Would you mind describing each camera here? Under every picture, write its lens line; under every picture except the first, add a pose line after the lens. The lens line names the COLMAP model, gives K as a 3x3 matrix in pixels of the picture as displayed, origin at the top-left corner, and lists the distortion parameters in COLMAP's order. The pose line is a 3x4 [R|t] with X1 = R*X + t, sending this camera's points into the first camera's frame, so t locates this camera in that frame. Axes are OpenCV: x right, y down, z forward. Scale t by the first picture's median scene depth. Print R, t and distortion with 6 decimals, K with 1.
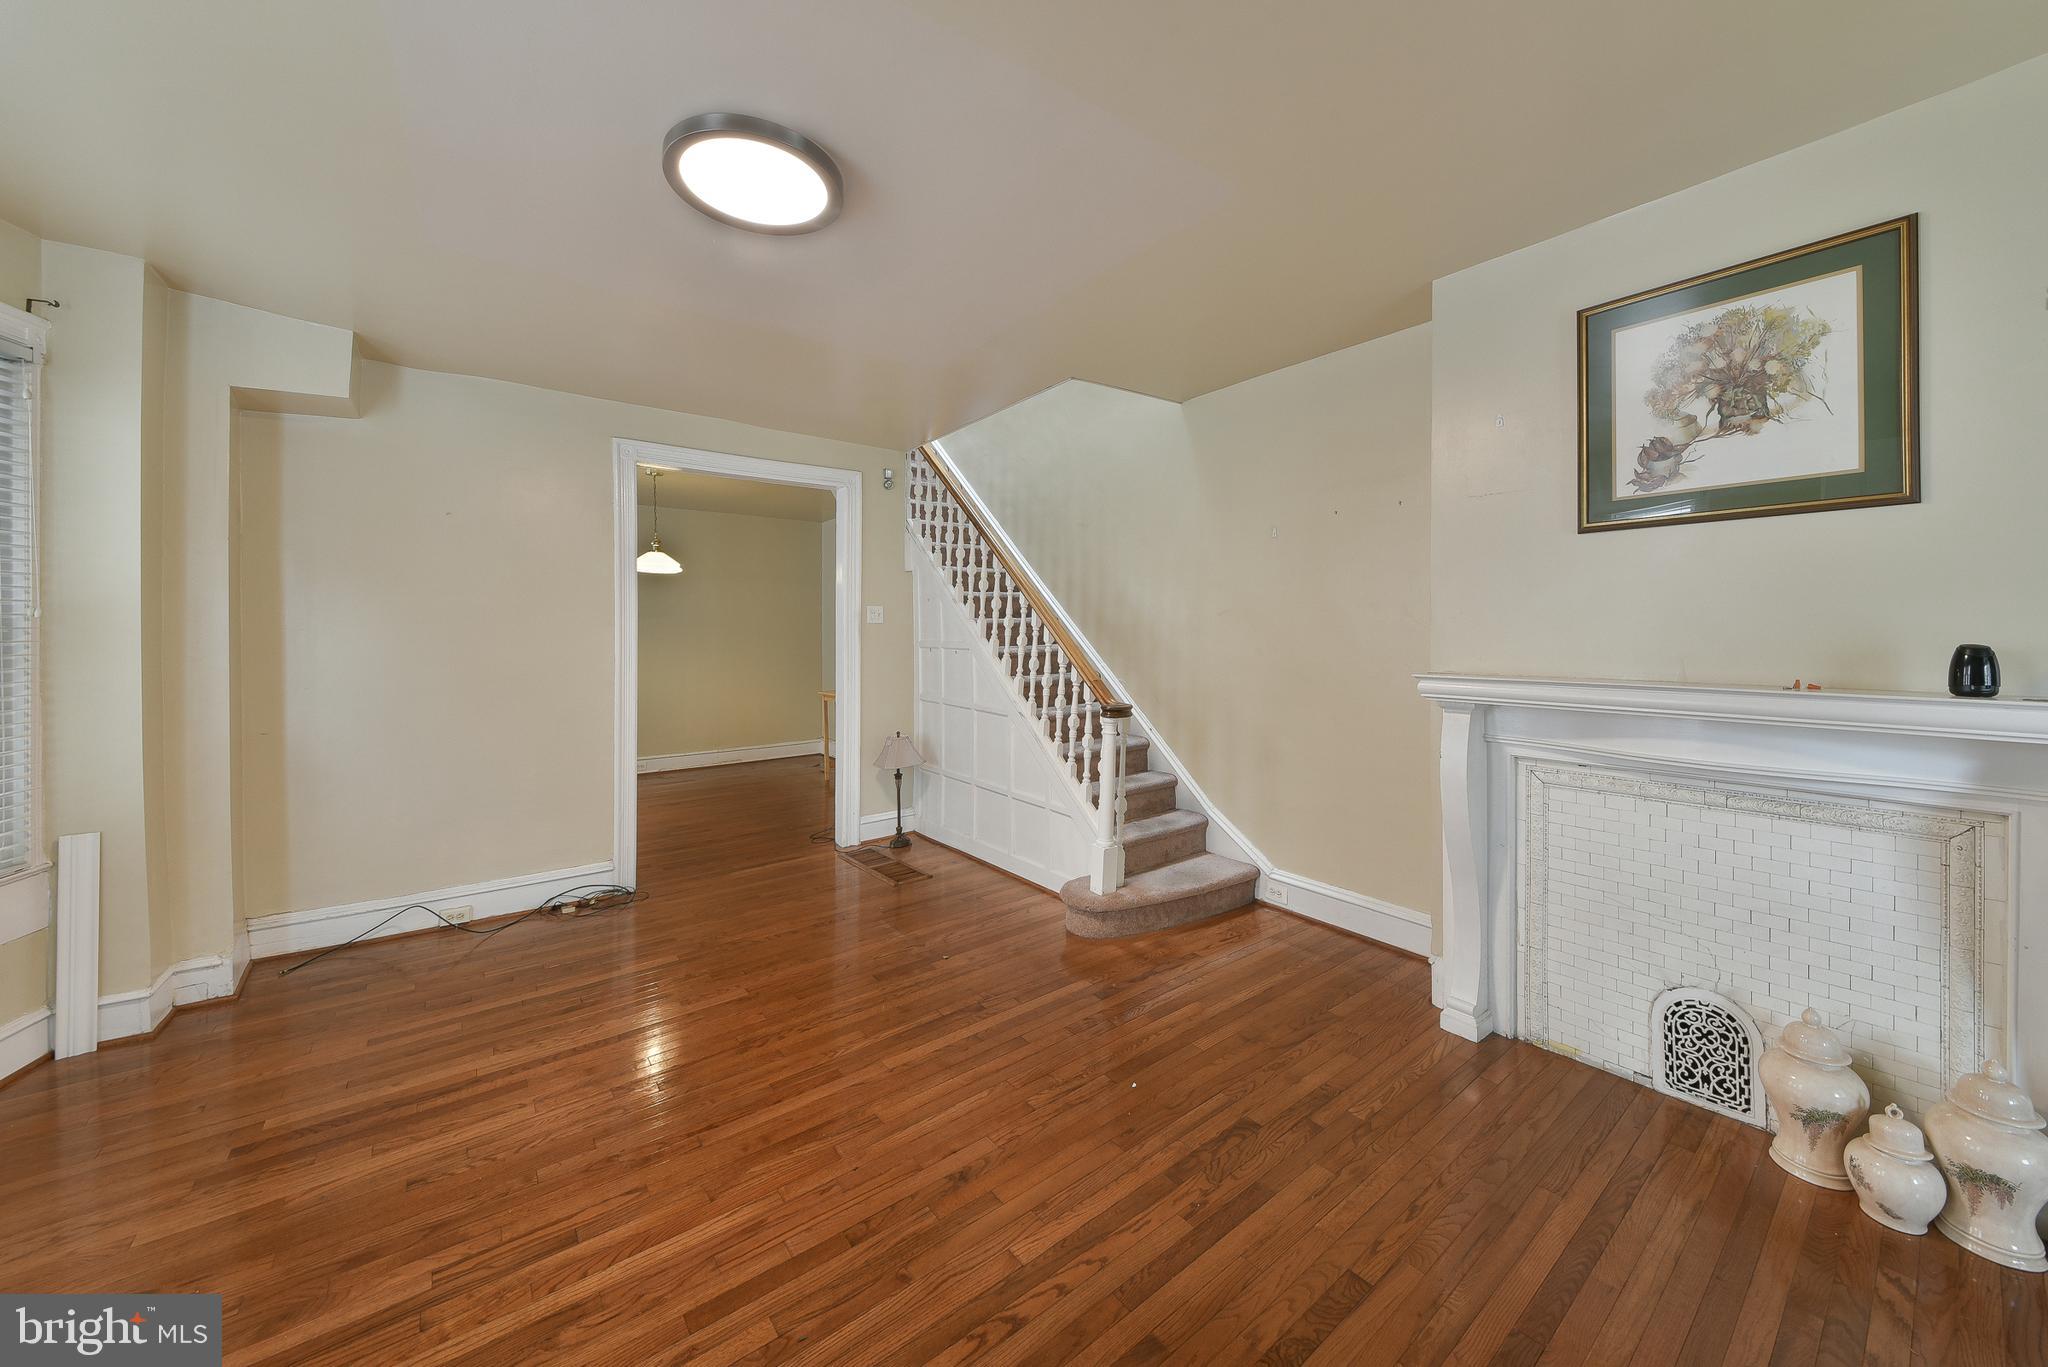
lens RADIAL K [[719.6, 0, 997.3], [0, 719.6, 626.8], [0, 0, 1]] dist [0.000687, -0.004850]
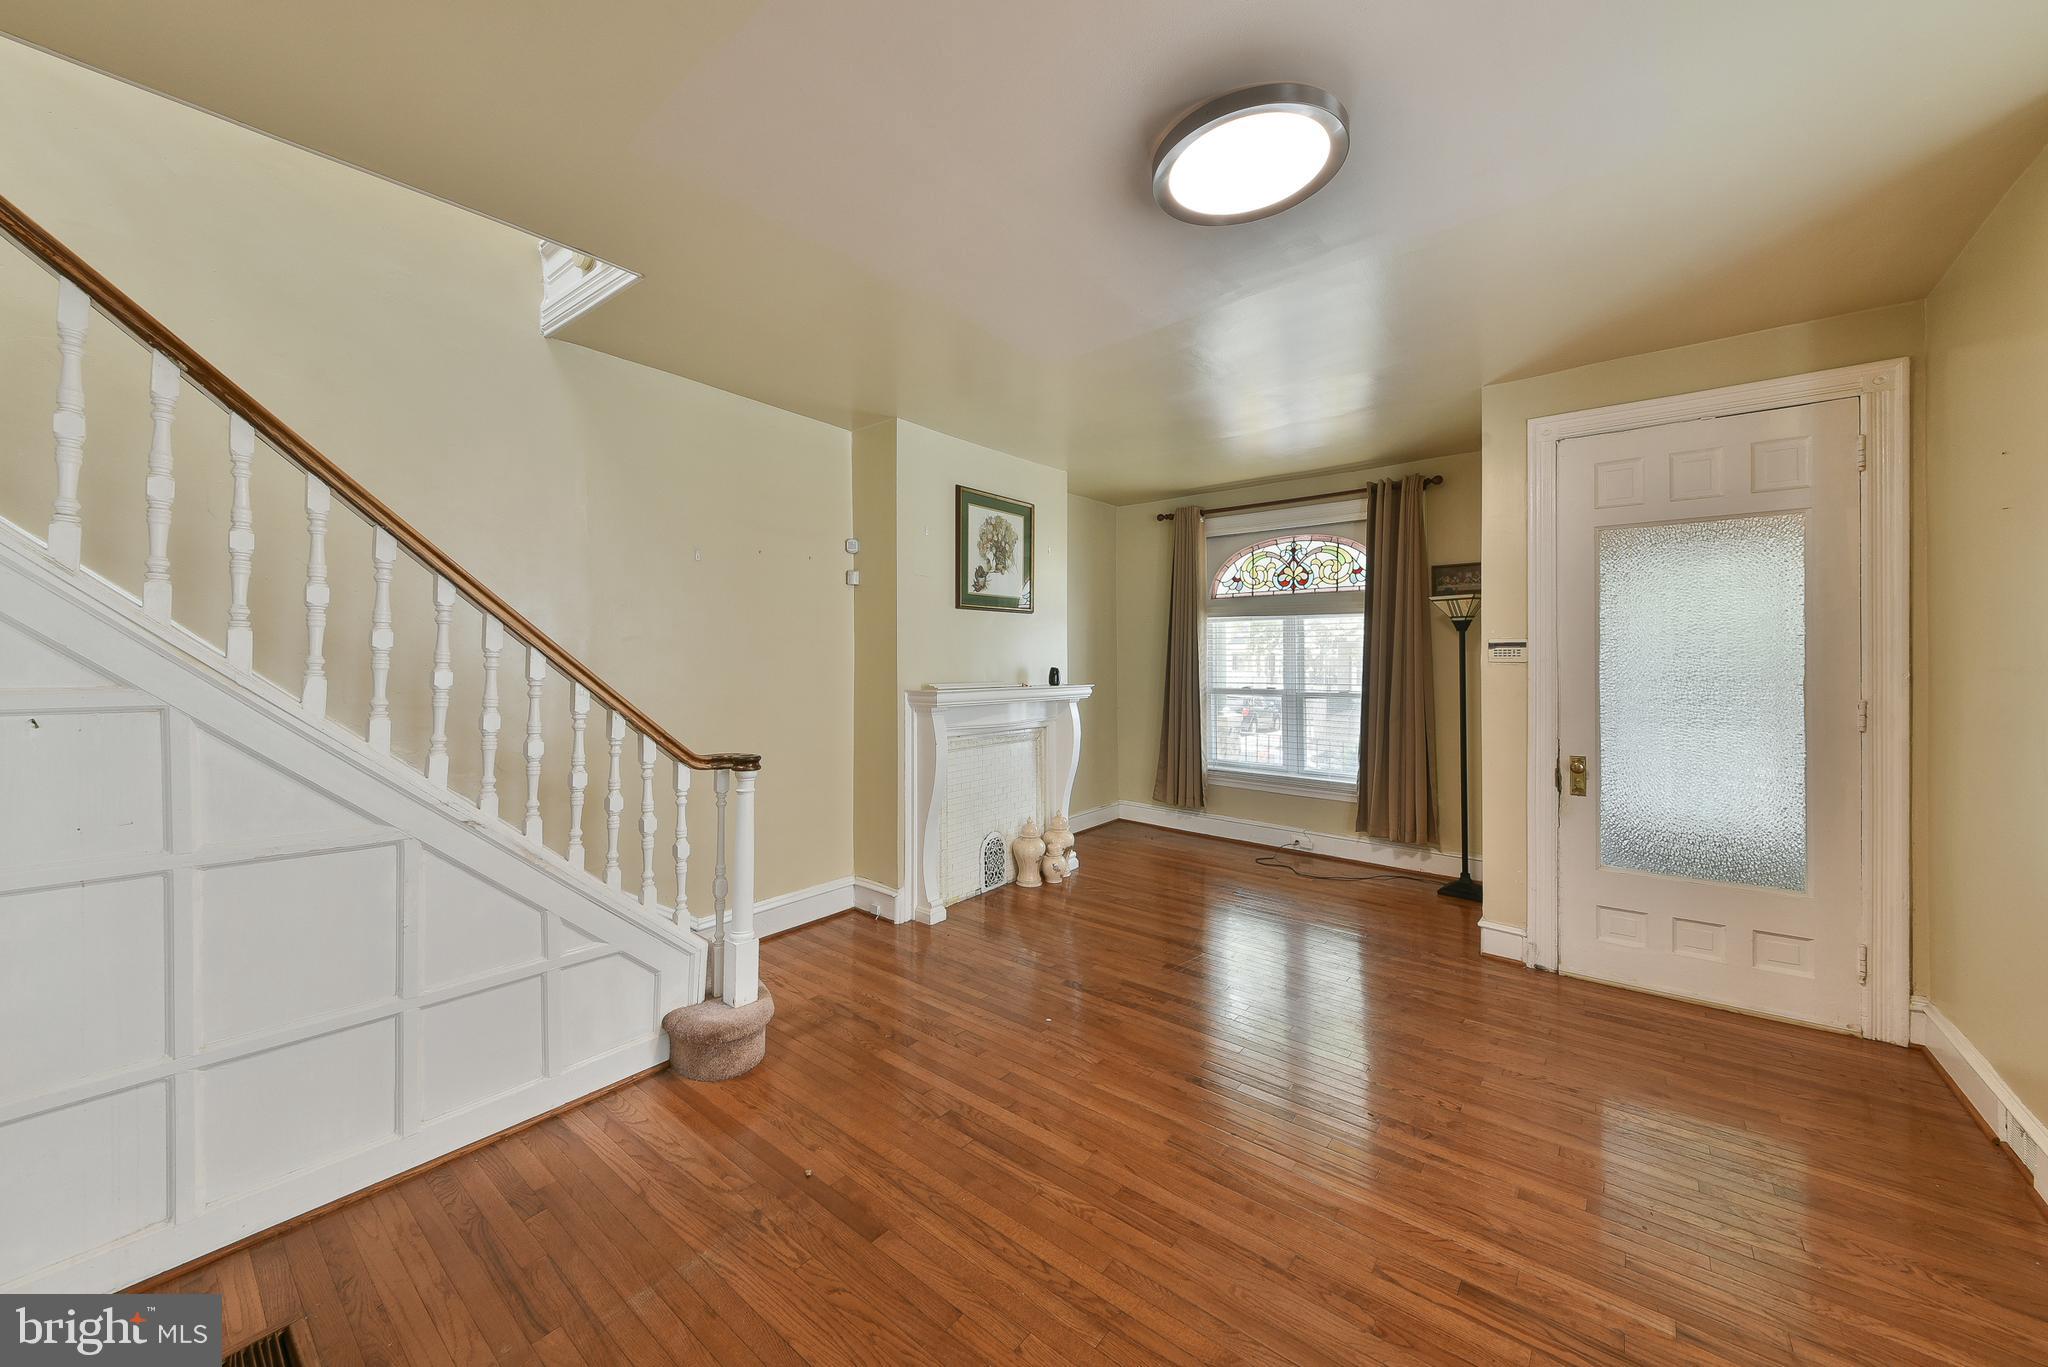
lens RADIAL K [[736.7, 0, 1012.9], [0, 736.7, 661.2], [0, 0, 1]] dist [0.055918, -0.025337]
pose [[-0.229957, -0.002298, 0.973198, -1.143617], [0.004573, 0.999984, 0.003442, -0.005930], [-0.973190, 0.005242, -0.229942, 1.438176]]
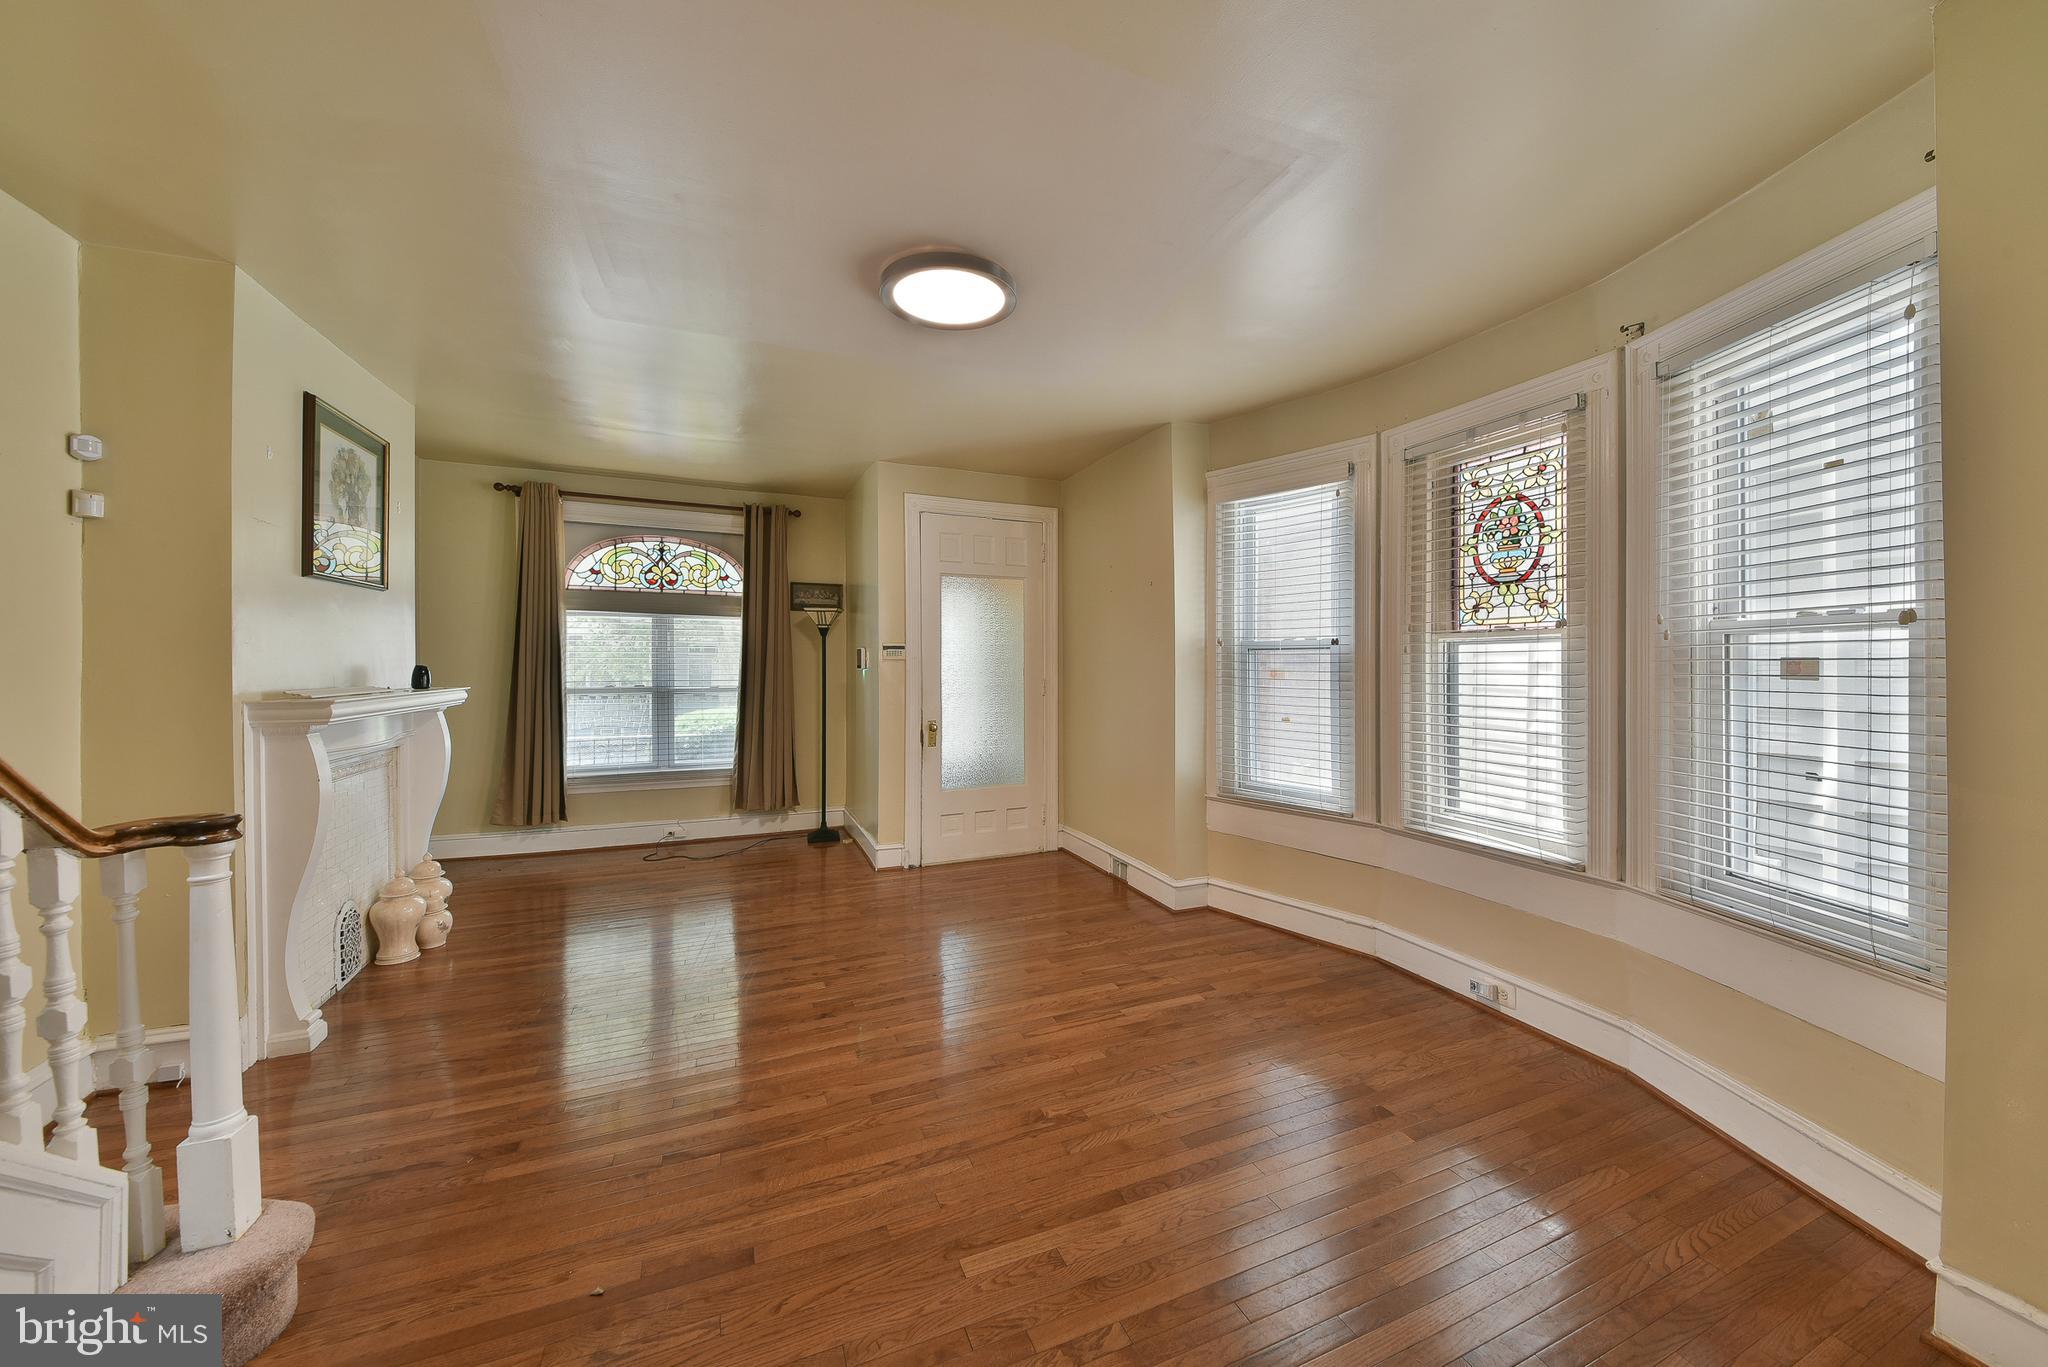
lens RADIAL K [[736.7, 0, 1012.9], [0, 736.7, 661.2], [0, 0, 1]] dist [0.055918, -0.025337]
pose [[-0.967537, -0.004037, 0.252698, -0.734686], [-0.002893, 0.999984, 0.004900, -0.000391], [-0.252714, 0.004009, -0.967533, 2.143541]]
